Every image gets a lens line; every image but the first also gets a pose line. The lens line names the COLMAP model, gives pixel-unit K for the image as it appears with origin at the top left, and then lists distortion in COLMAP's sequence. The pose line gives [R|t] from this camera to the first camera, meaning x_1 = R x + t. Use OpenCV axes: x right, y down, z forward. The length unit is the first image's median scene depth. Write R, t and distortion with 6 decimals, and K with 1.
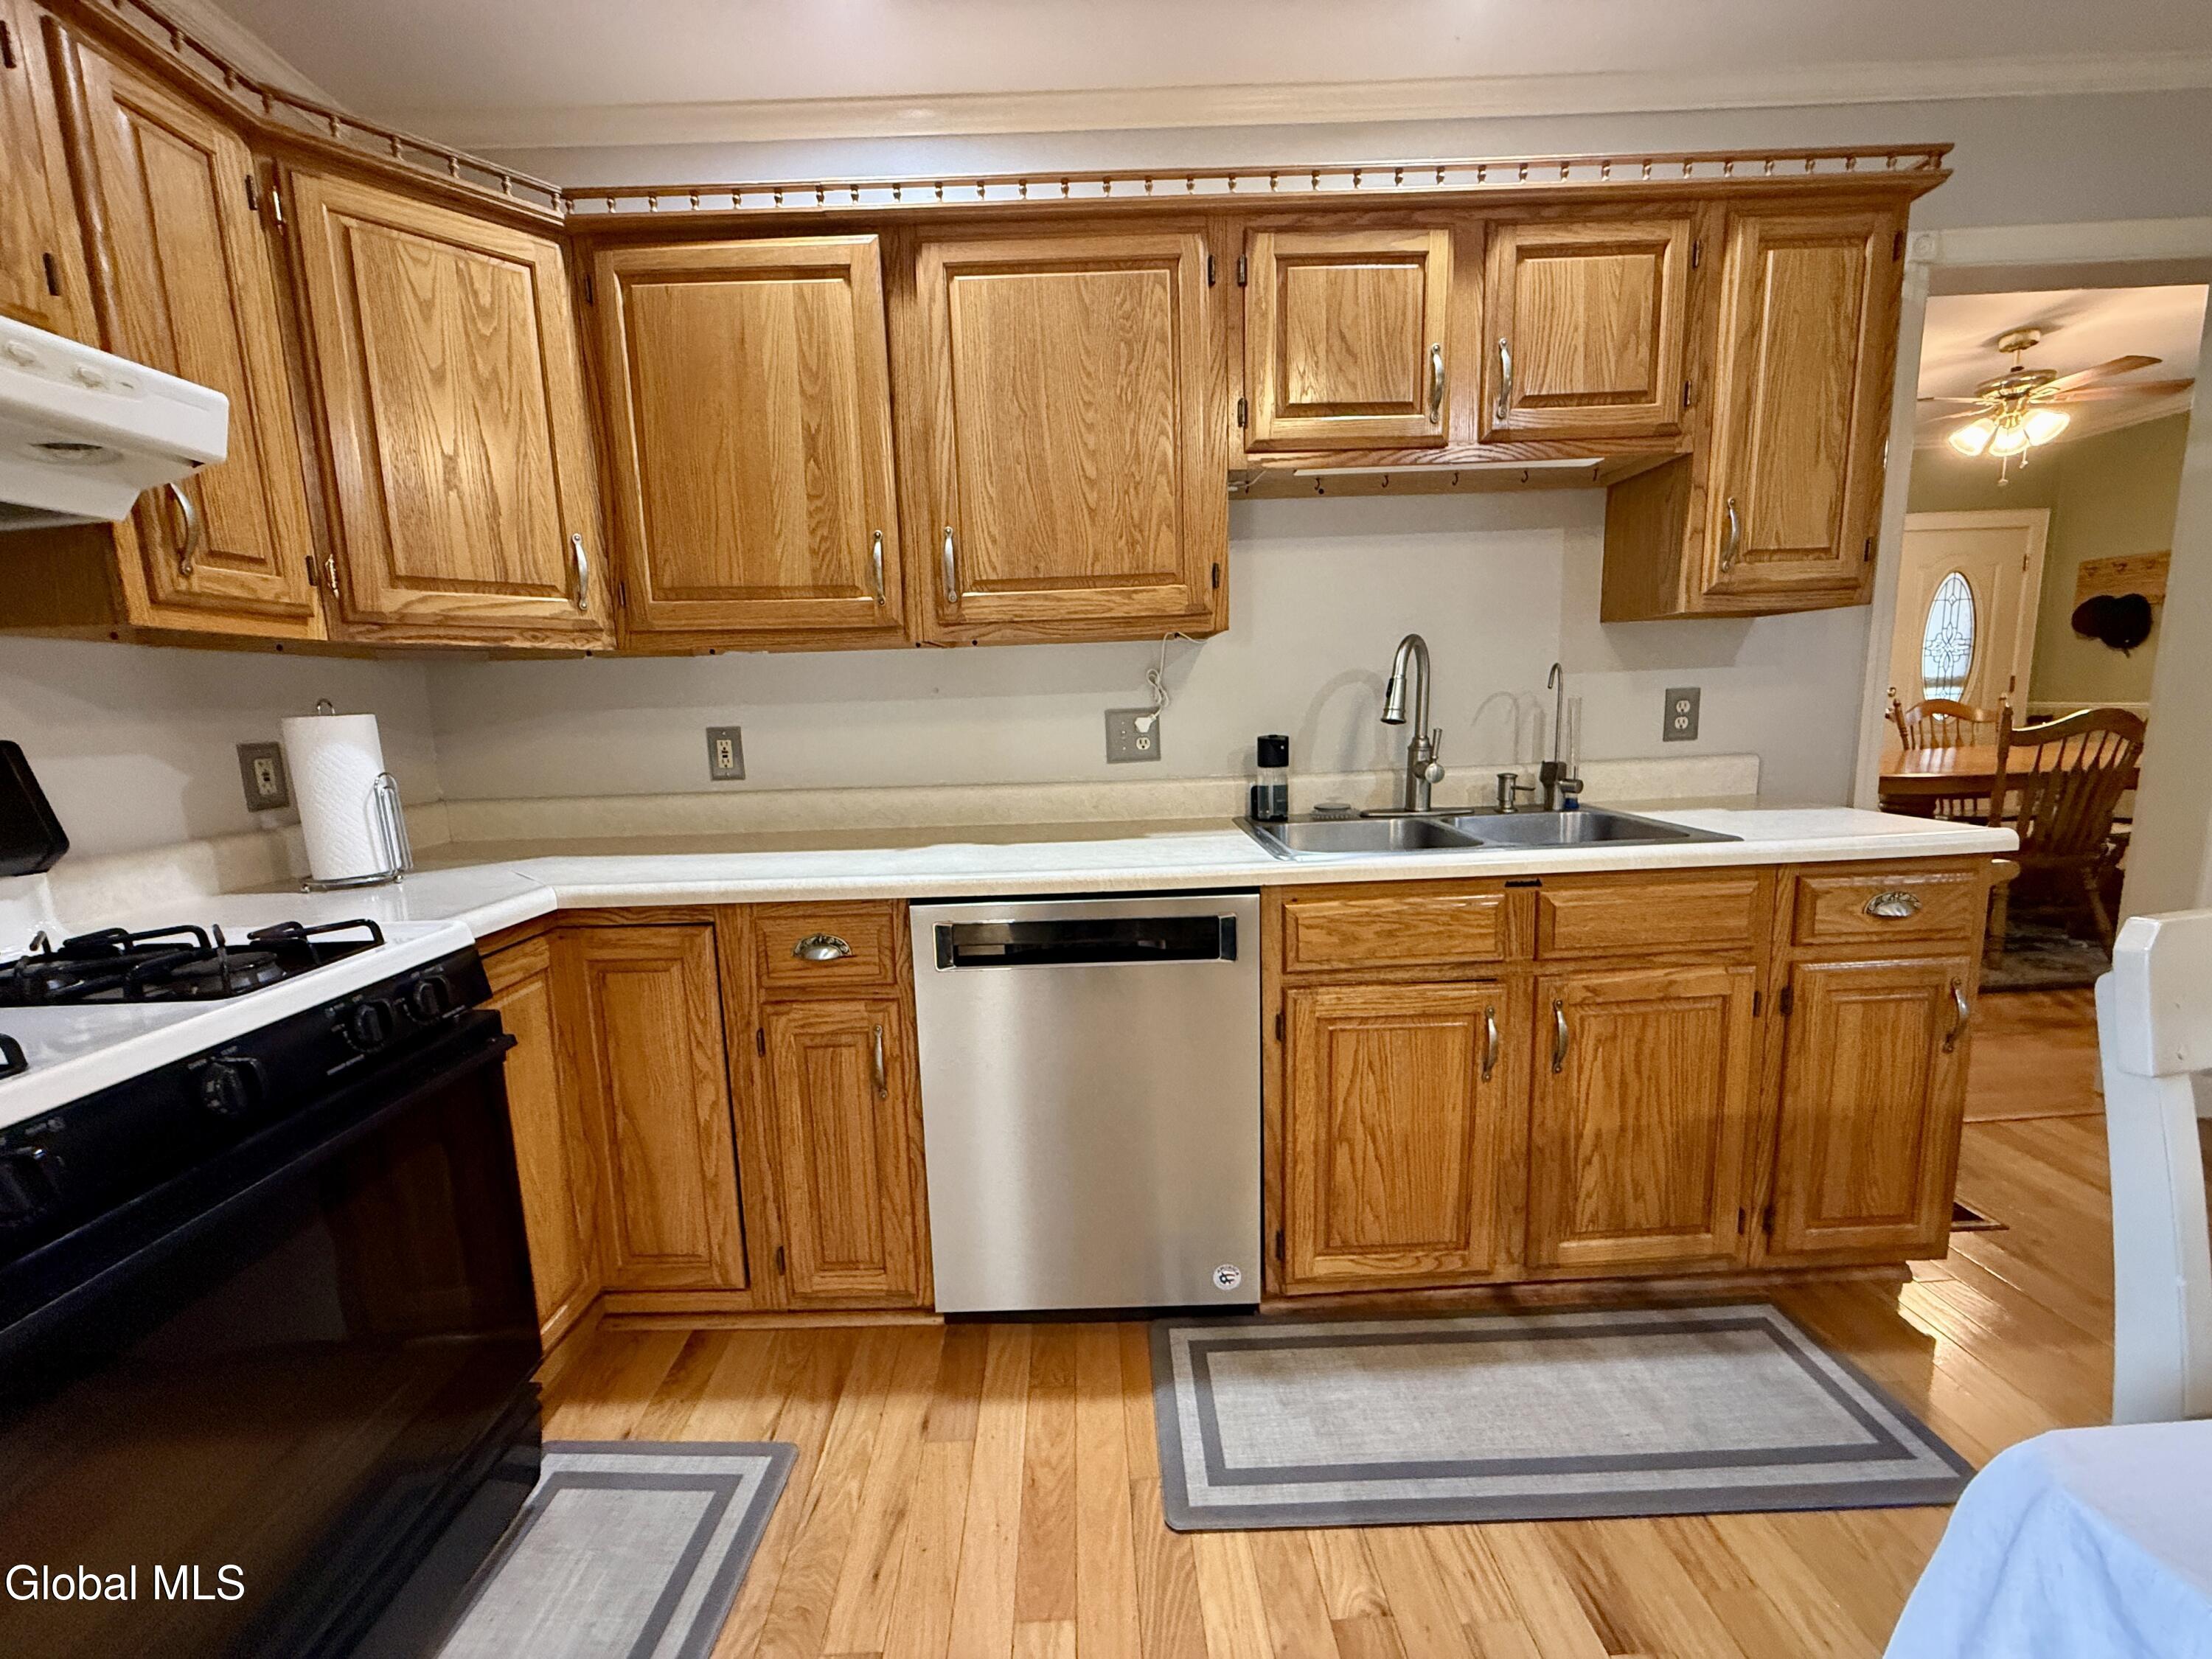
lens RADIAL K [[882.8, 0, 1098.3], [0, 882.8, 830.3], [0, 0, 1]] dist [-0.001282, 0.000346]
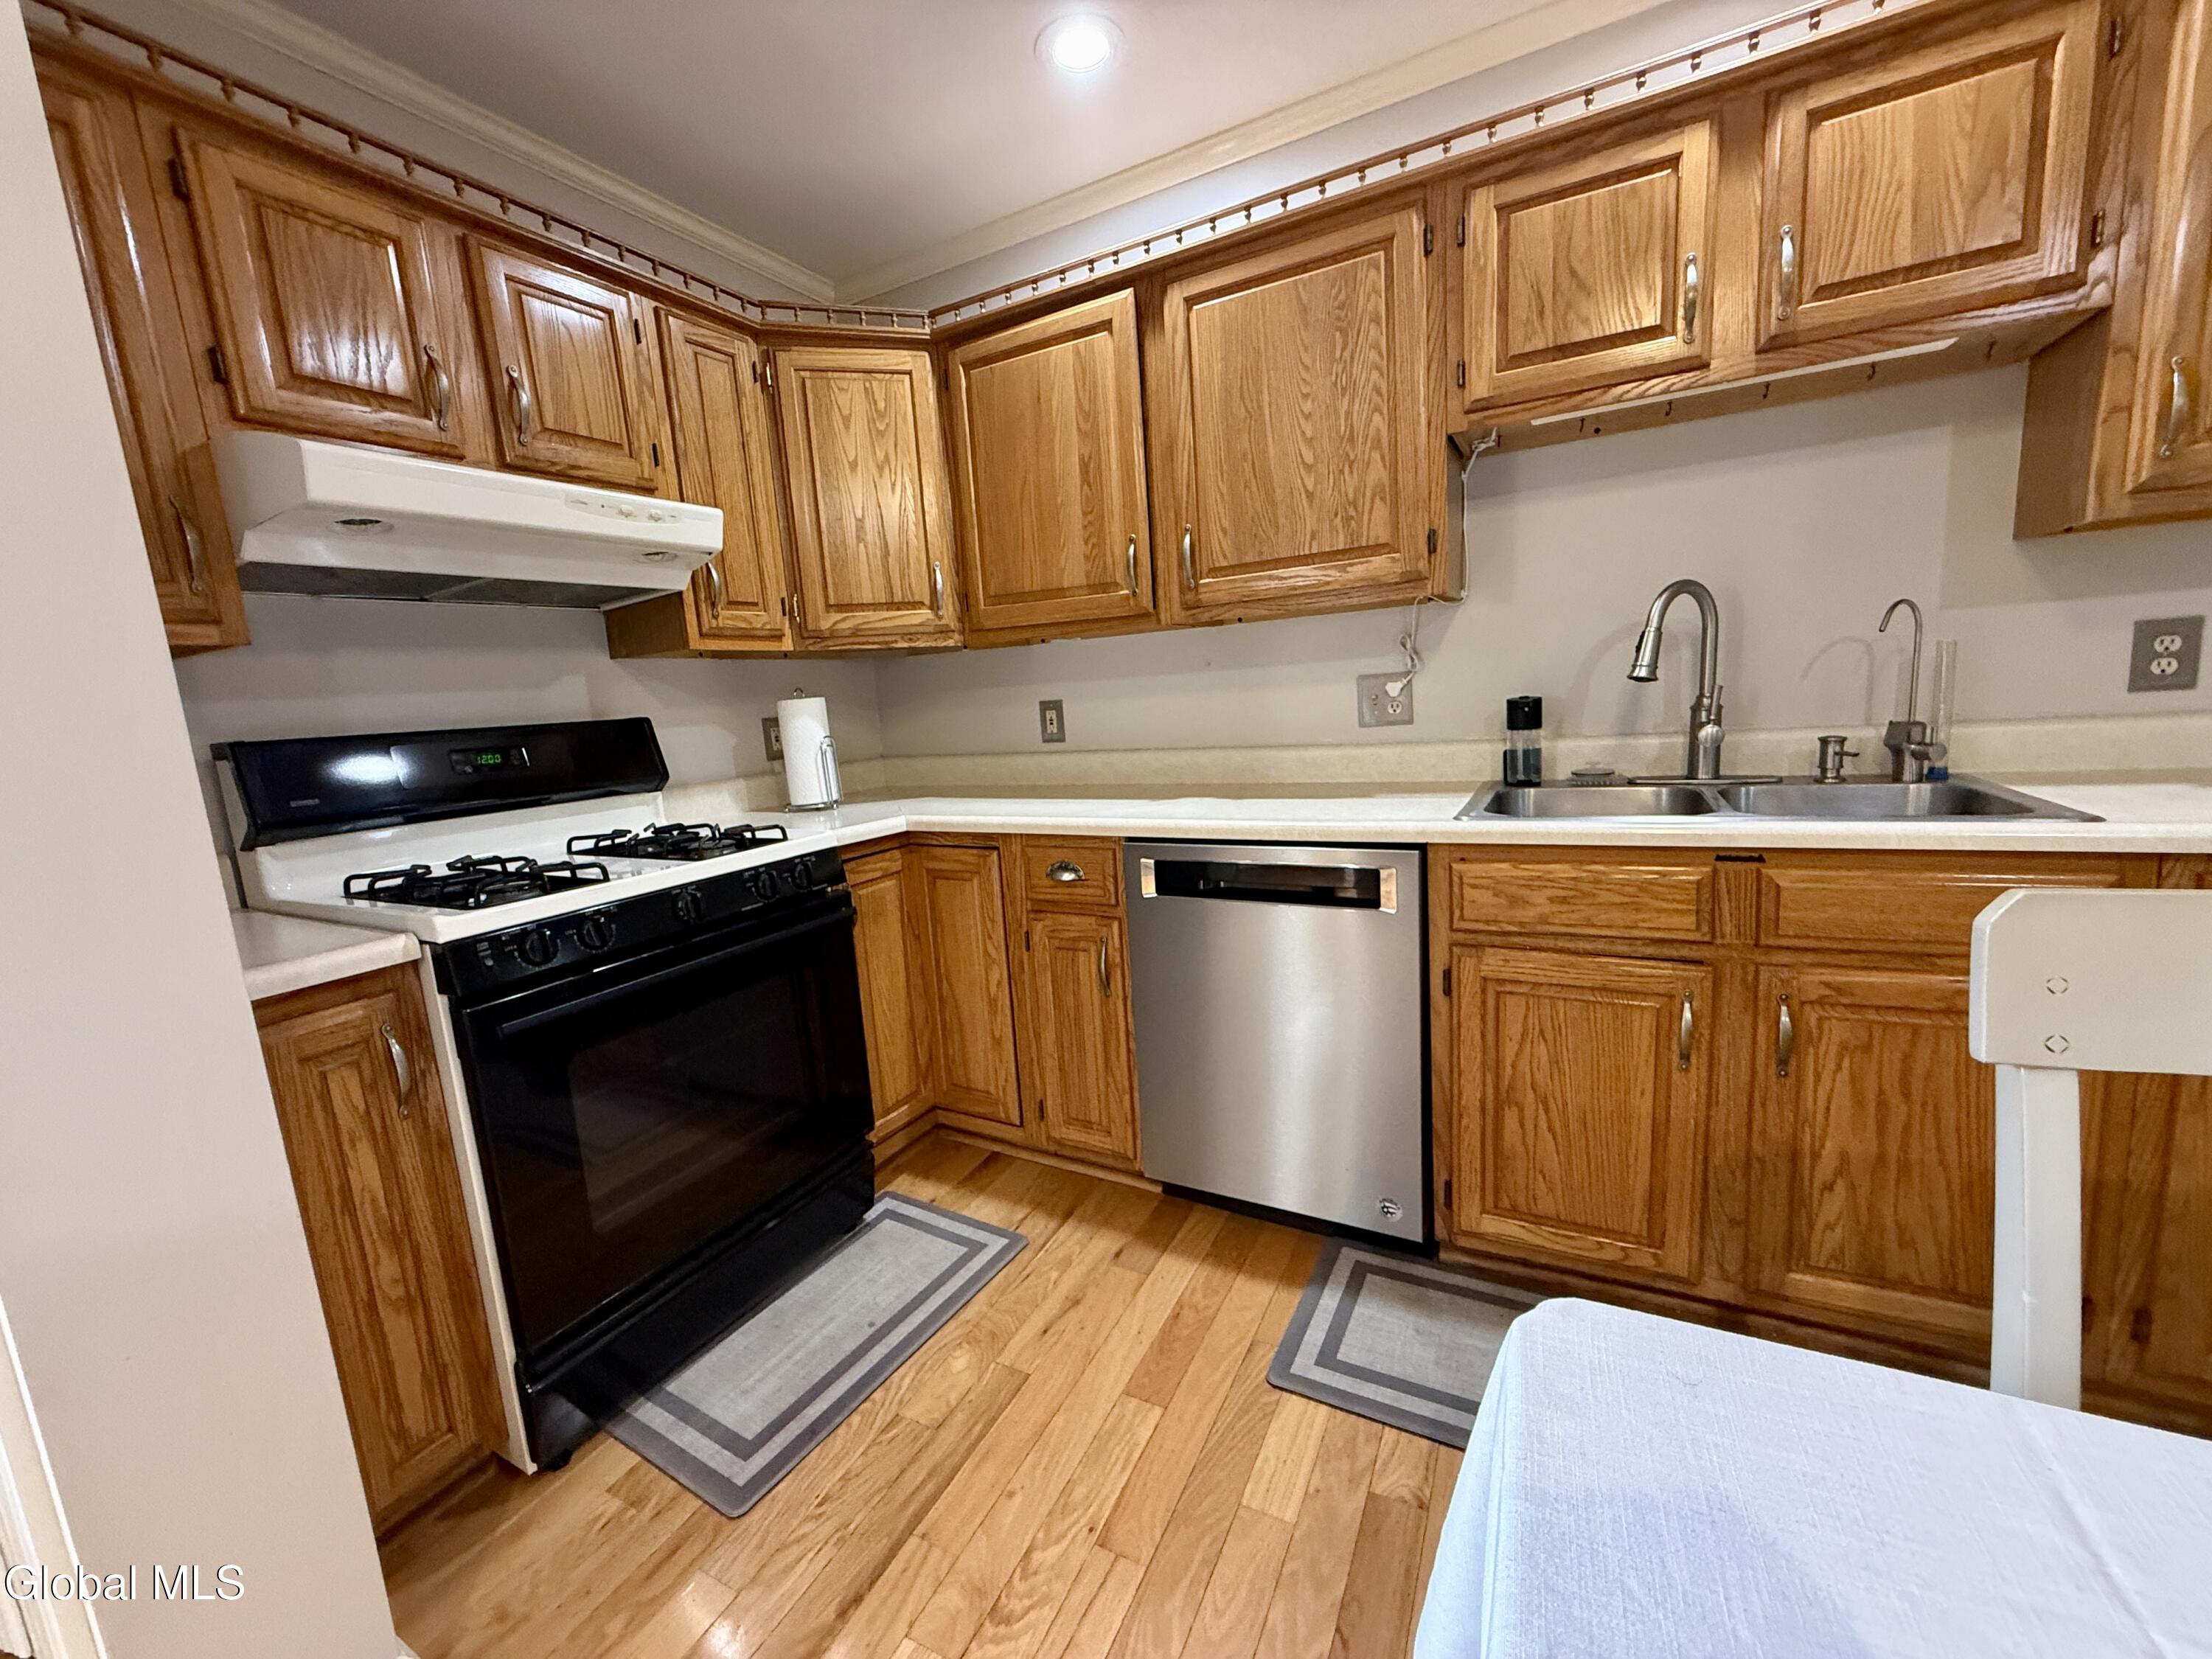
lens RADIAL K [[882.8, 0, 1100.0], [0, 882.8, 831.5], [0, 0, 1]] dist [-0.001282, 0.000346]
pose [[0.871086, 0.051013, -0.488474, 0.333835], [-0.033361, 0.998440, 0.044777, 0.014361], [0.489996, -0.022709, 0.871429, -0.088614]]
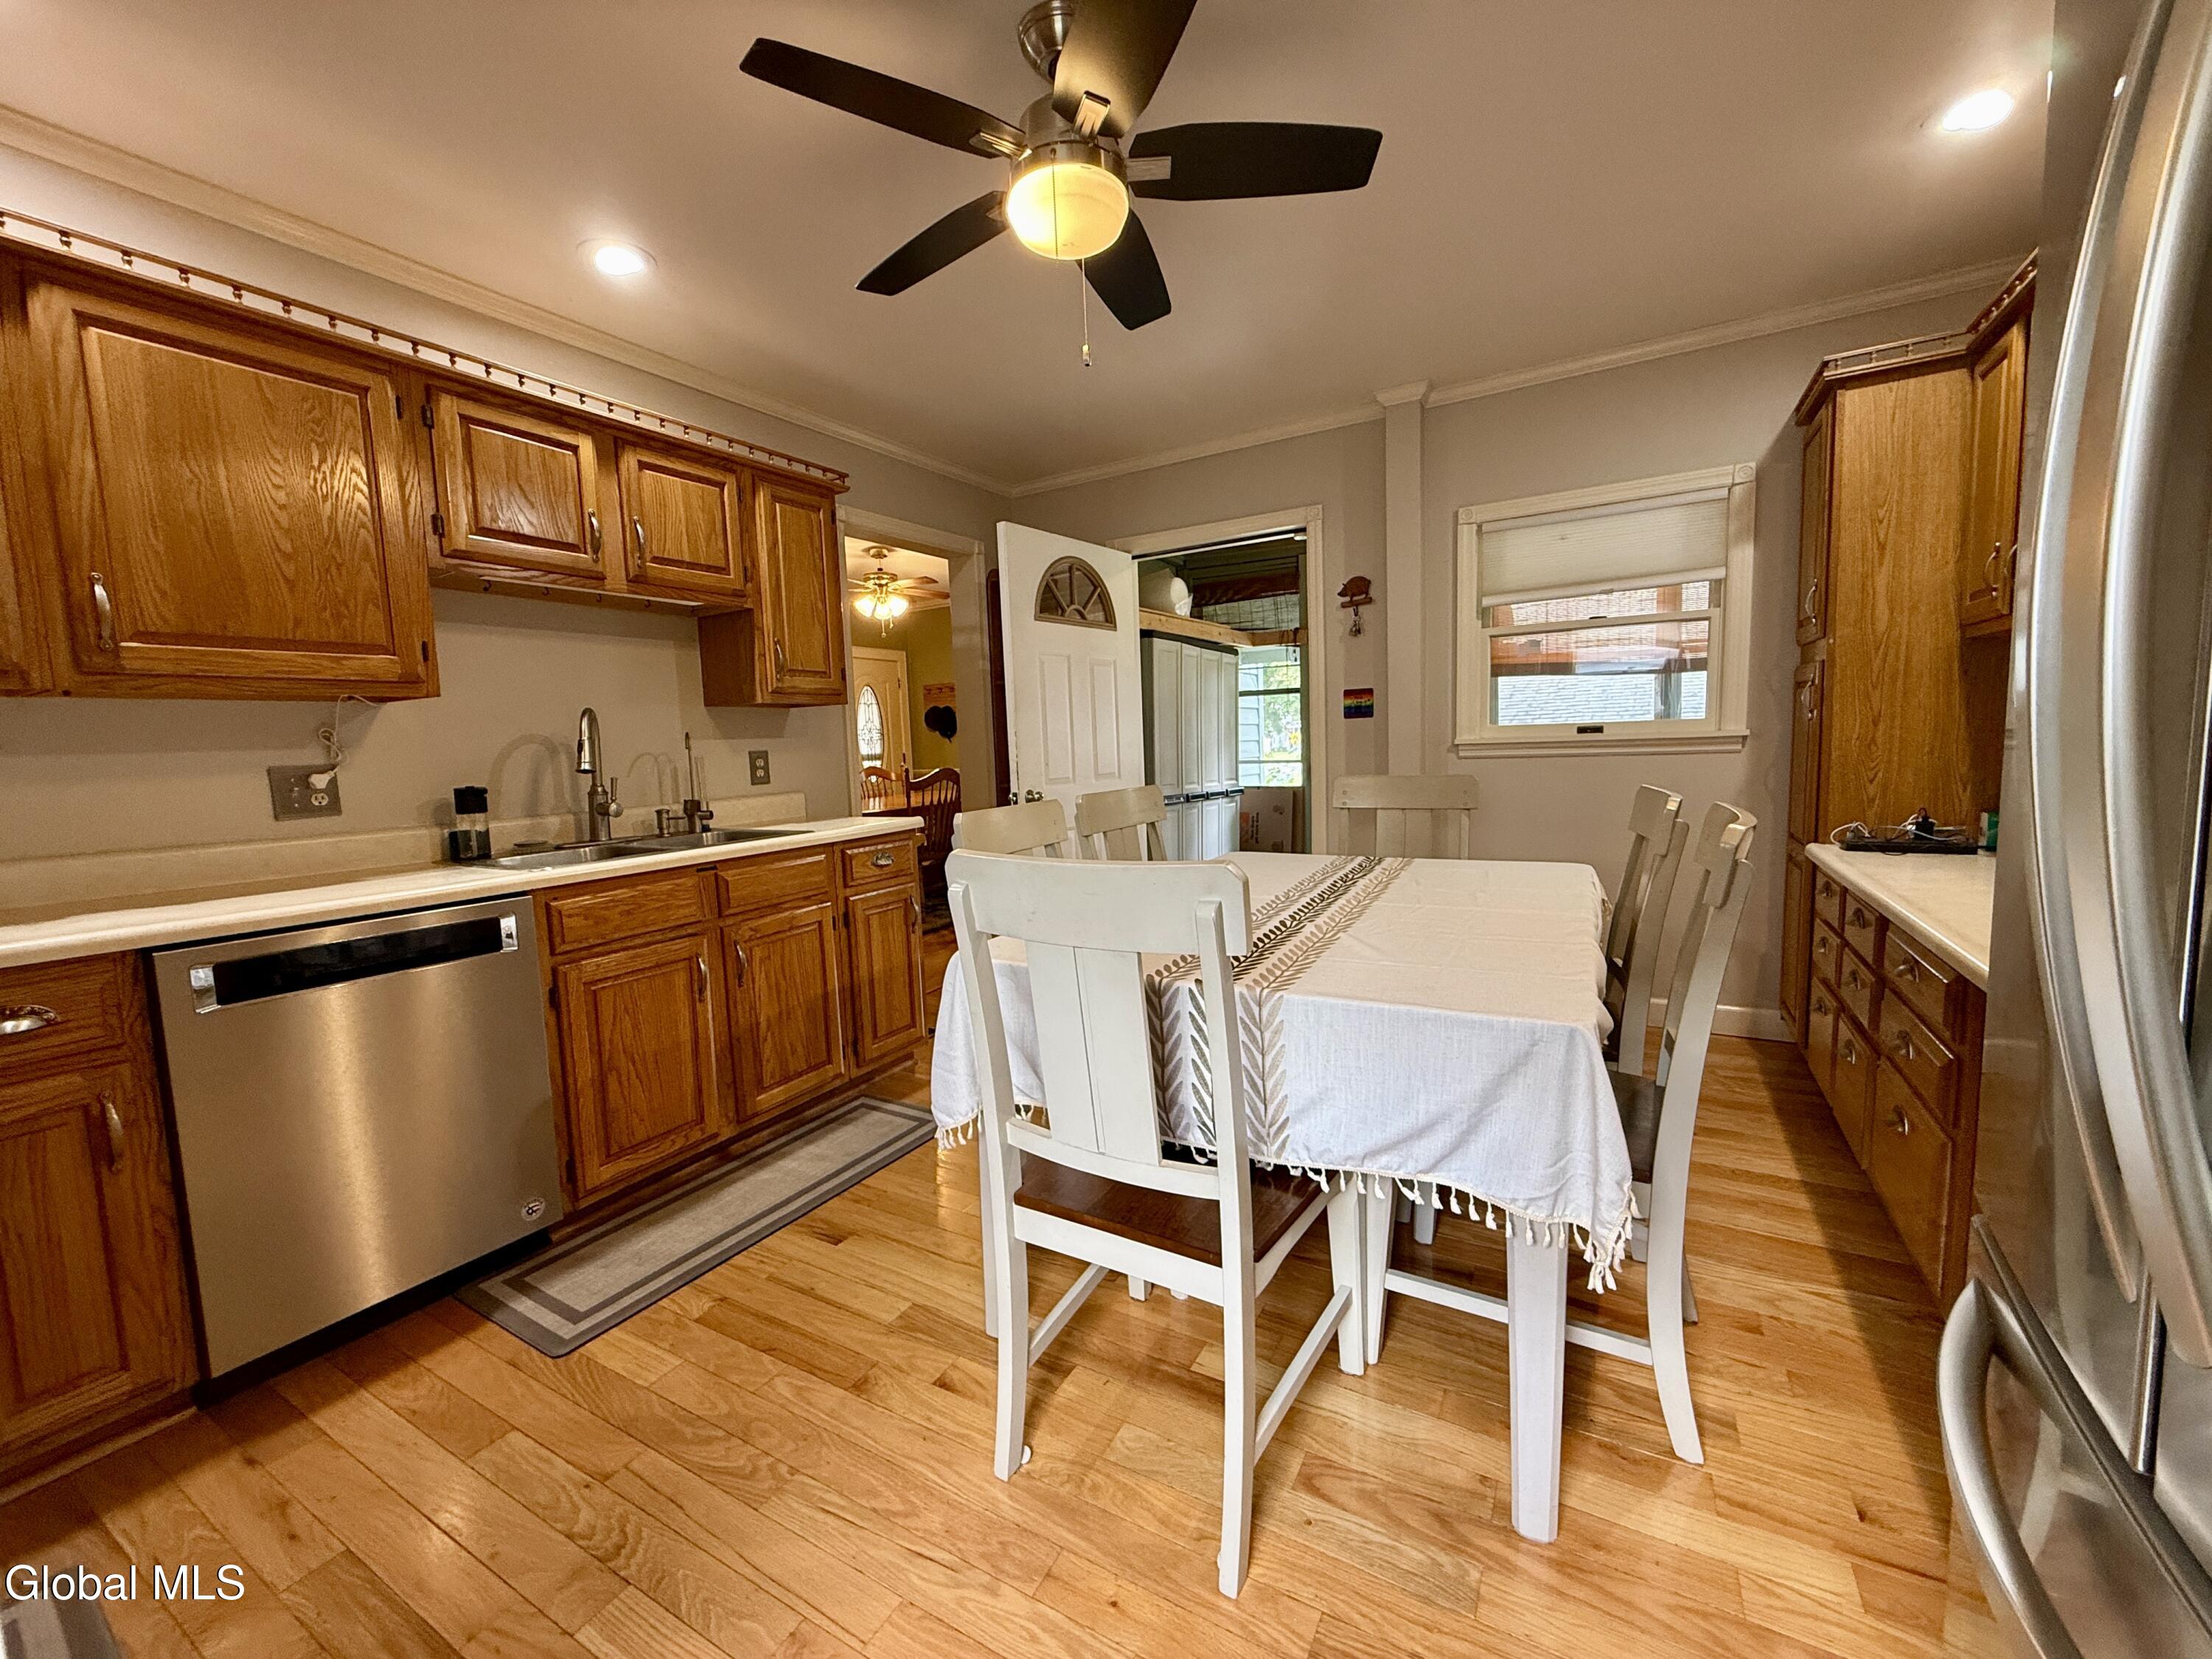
lens RADIAL K [[882.8, 0, 1108.2], [0, 882.8, 829.3], [0, 0, 1]] dist [-0.001282, 0.000346]
pose [[0.517590, -0.067755, 0.852942, -0.453297], [0.147993, 0.988924, -0.011250, 0.108146], [-0.842733, 0.132052, 0.521885, -0.400932]]
